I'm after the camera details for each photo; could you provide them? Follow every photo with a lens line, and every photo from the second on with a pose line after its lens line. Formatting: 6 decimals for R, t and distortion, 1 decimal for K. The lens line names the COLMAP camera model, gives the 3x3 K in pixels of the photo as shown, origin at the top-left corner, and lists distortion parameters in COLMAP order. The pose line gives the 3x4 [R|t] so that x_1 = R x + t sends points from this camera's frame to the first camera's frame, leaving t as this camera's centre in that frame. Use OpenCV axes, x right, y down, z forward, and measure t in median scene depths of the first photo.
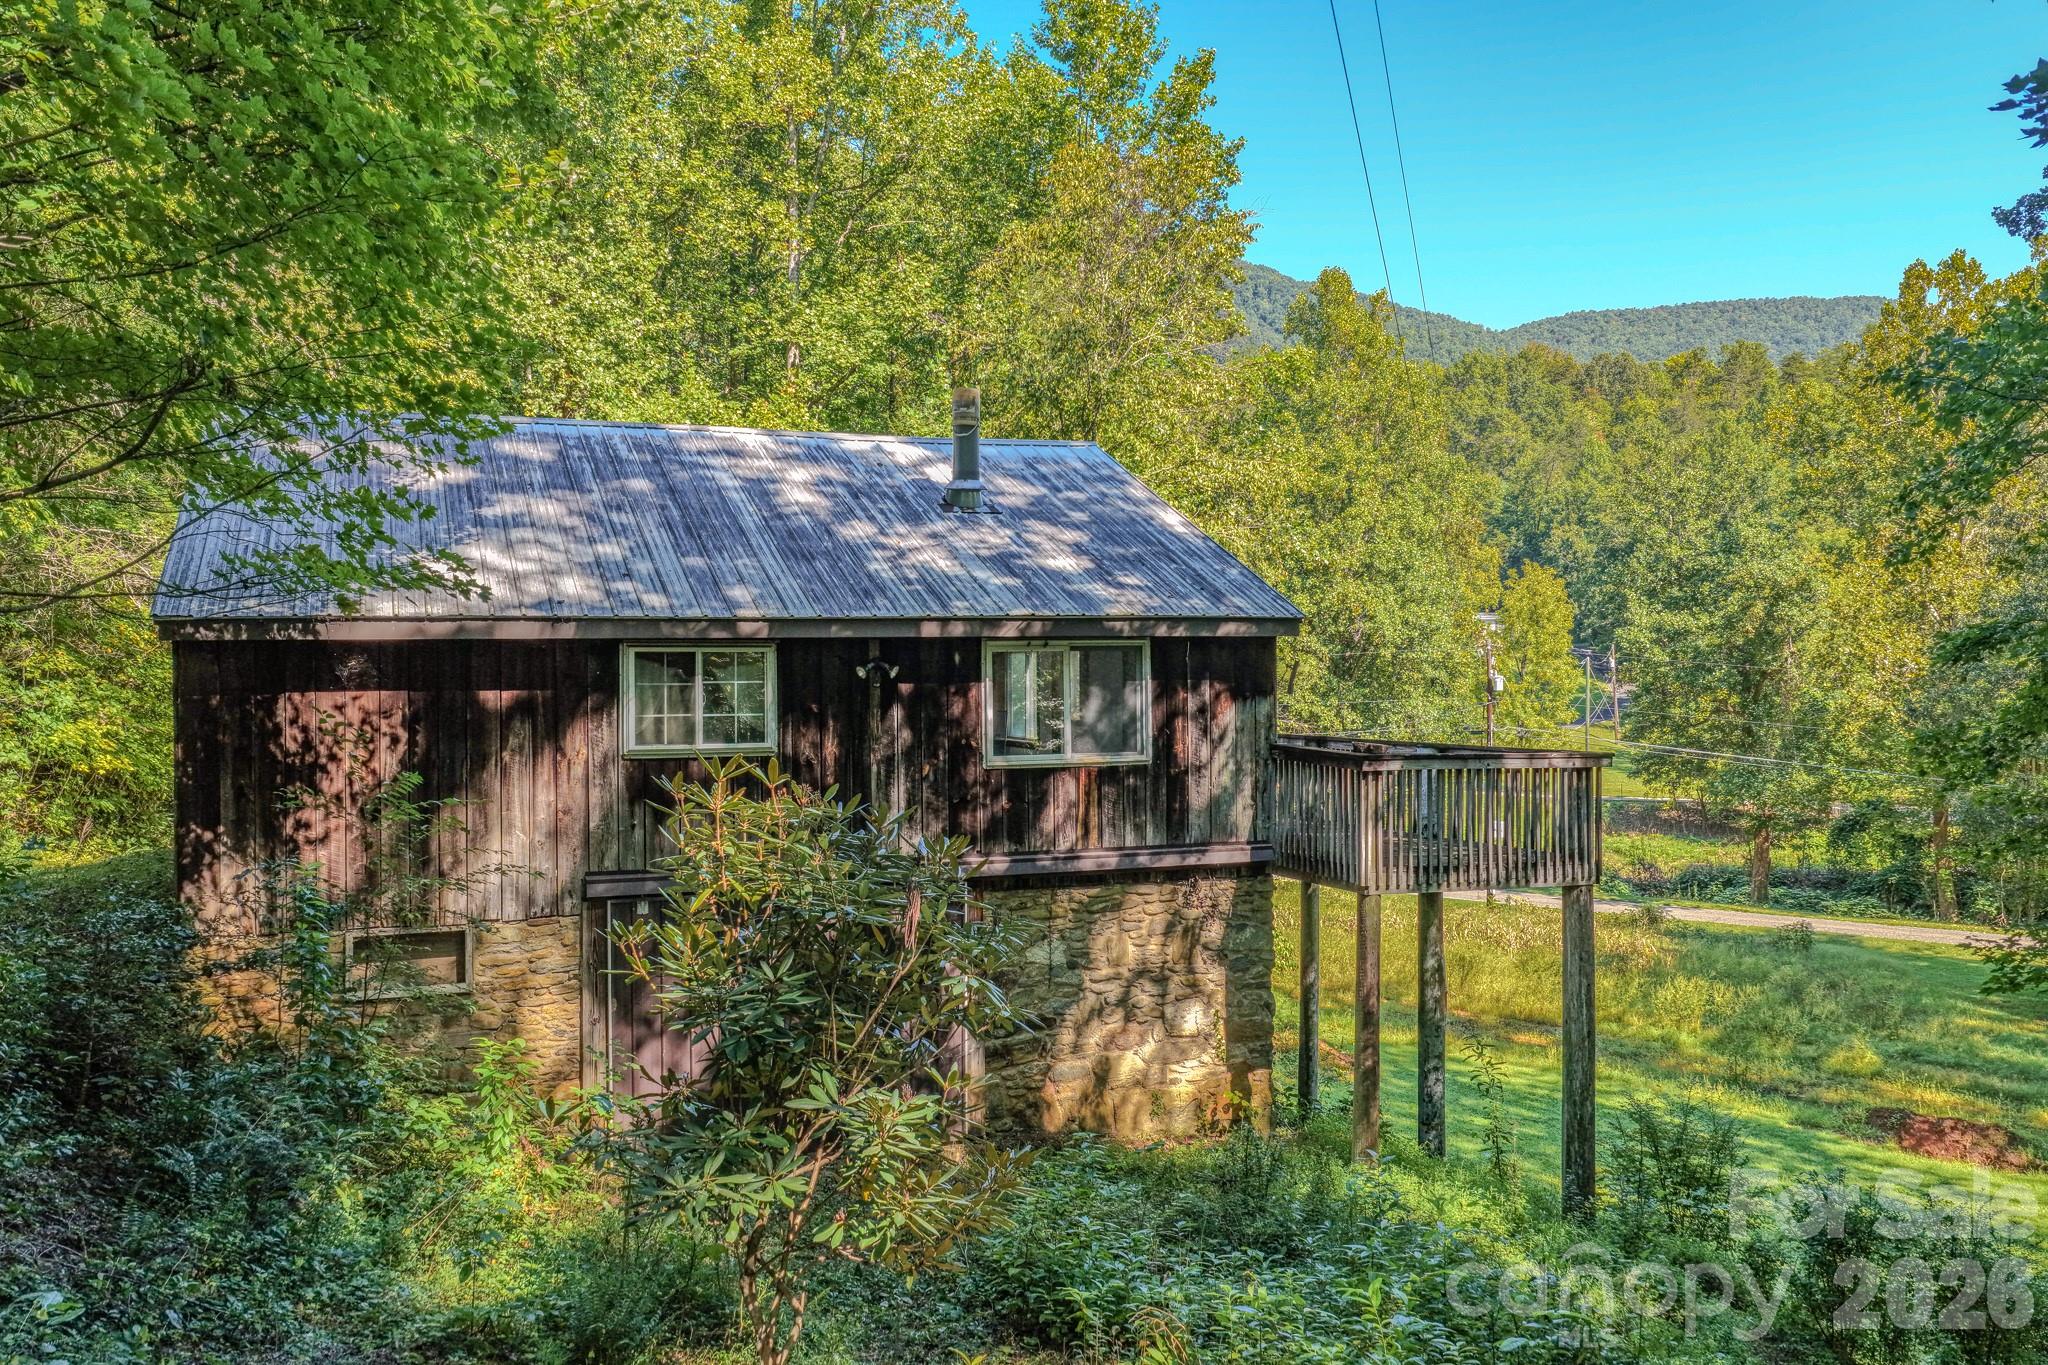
lens RADIAL K [[1685.8, 0, 1029.9], [0, 1685.8, 679.8], [0, 0, 1]] dist [-0.015459, 0.036870]
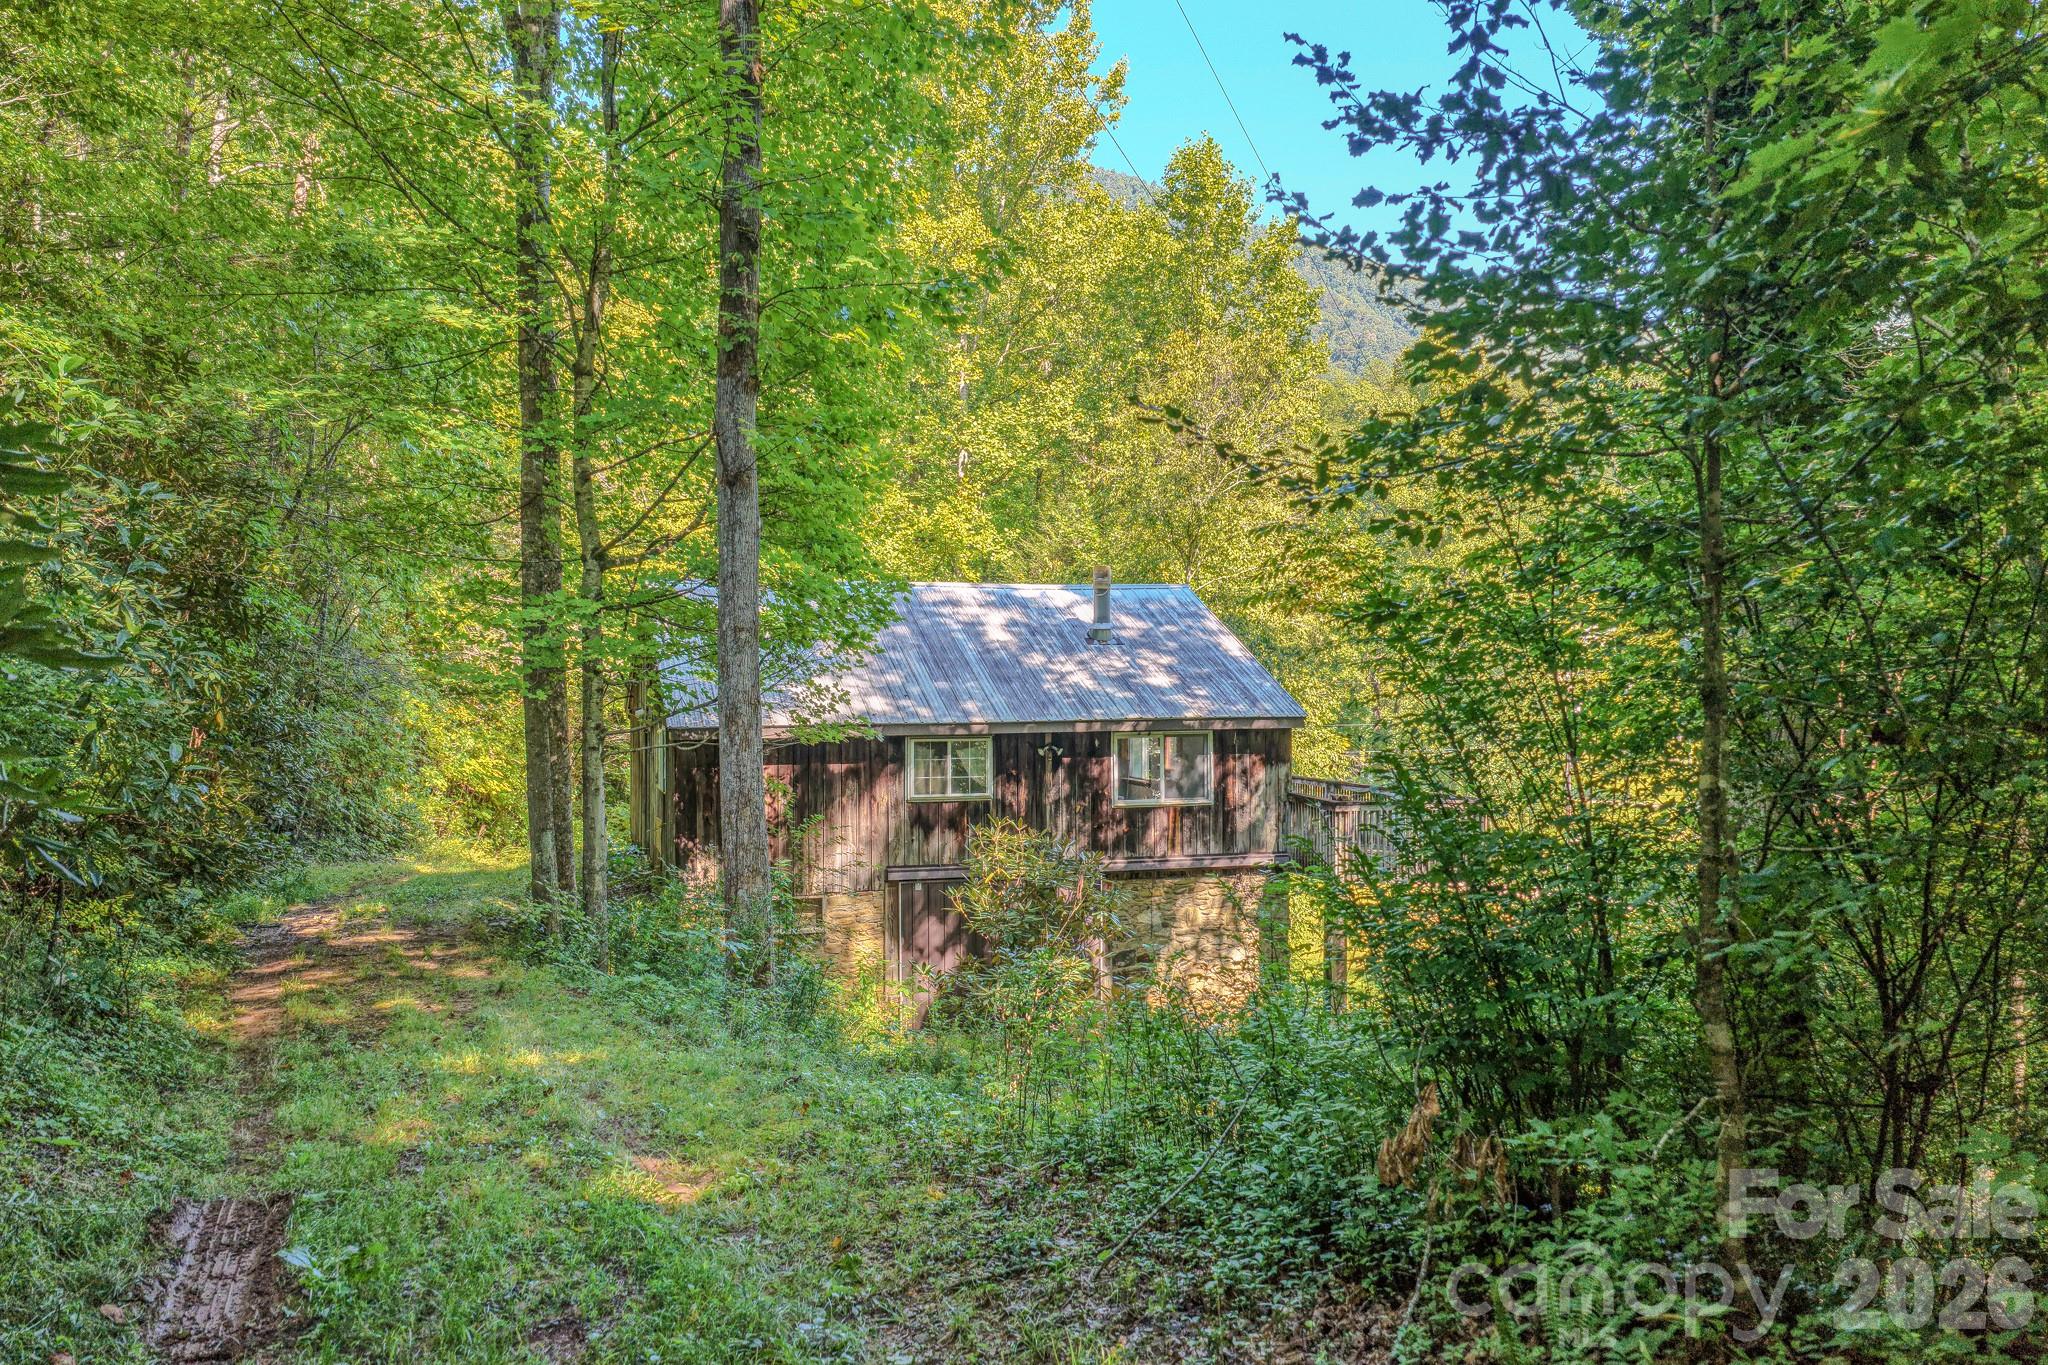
lens RADIAL K [[1685.8, 0, 1012.0], [0, 1685.8, 684.5], [0, 0, 1]] dist [-0.015459, 0.036870]
pose [[0.995955, 0.000898, -0.089848, 0.024125], [-0.000618, 0.999995, 0.003141, -0.073862], [0.089850, -0.003073, 0.995951, -0.676682]]
